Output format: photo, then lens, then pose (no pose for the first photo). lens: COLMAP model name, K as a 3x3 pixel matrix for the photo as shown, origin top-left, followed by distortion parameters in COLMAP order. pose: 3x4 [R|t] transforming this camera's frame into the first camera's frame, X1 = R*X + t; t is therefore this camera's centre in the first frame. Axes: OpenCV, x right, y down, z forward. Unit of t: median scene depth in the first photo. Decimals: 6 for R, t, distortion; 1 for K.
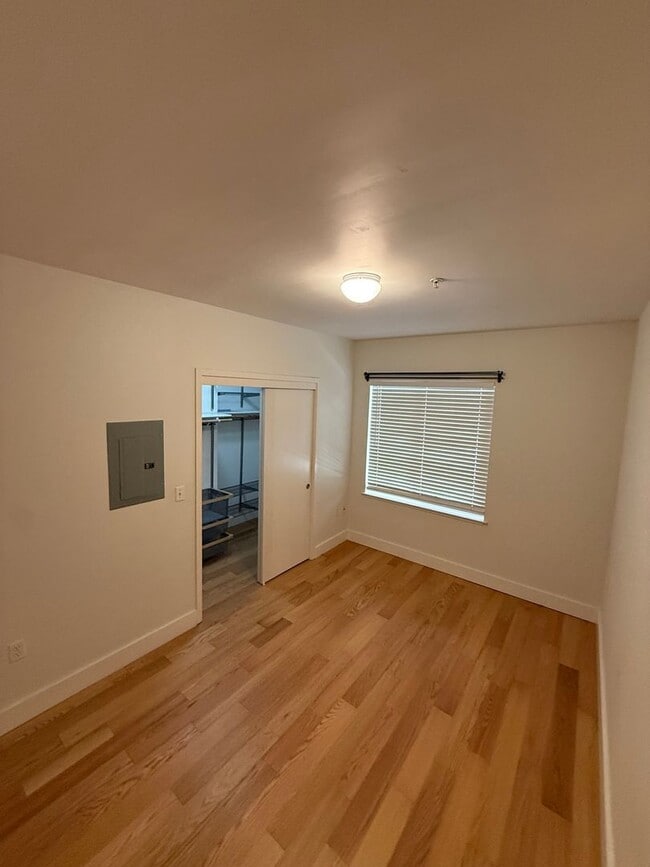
lens RADIAL K [[347.3, 0, 325.7], [0, 347.3, 427.2], [0, 0, 1]] dist [0.004701, -0.000137]
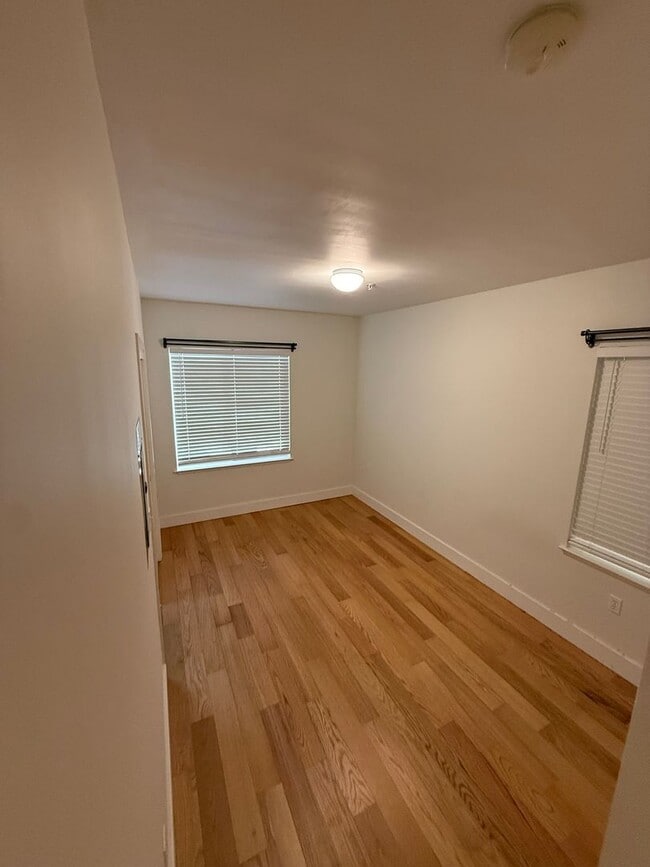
lens RADIAL K [[347.3, 0, 325.0], [0, 347.3, 428.1], [0, 0, 1]] dist [0.004701, -0.000137]
pose [[0.446554, -0.193026, 0.873688, -0.659737], [0.088846, 0.981193, 0.171368, -0.060648], [-0.890335, 0.001098, 0.455306, 0.298512]]
